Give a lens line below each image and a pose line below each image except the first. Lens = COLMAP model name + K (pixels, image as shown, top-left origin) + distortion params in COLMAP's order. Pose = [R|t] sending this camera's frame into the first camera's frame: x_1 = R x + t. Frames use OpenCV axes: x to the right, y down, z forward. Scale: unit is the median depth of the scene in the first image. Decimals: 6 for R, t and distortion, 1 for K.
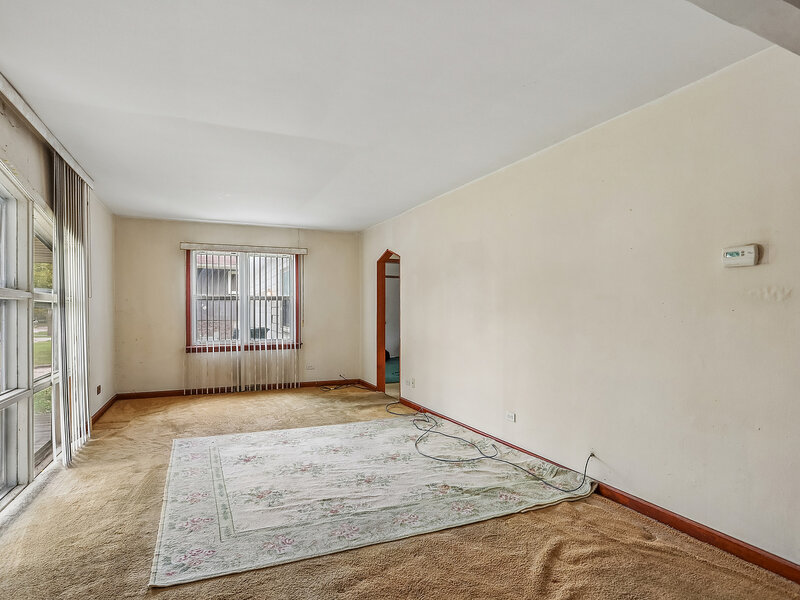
lens RADIAL K [[444.3, 0, 400.0], [0, 444.3, 300.0], [0, 0, 1]] dist [-0.062796, 0.052576]
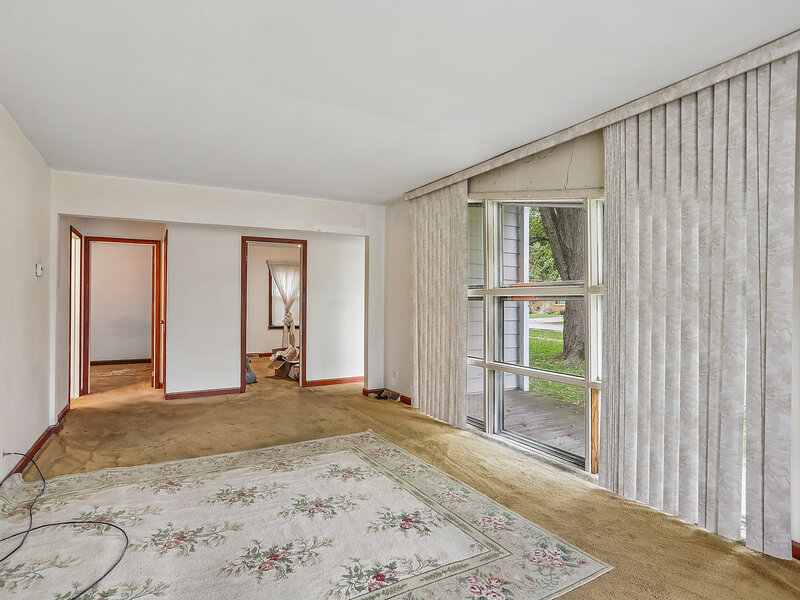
lens RADIAL K [[444.3, 0, 400.0], [0, 444.3, 300.0], [0, 0, 1]] dist [-0.062796, 0.052576]
pose [[-0.995507, -0.001073, -0.094687, -0.278588], [0.001407, 0.999658, -0.026118, 0.039246], [0.094683, -0.026134, -0.995164, 1.738459]]
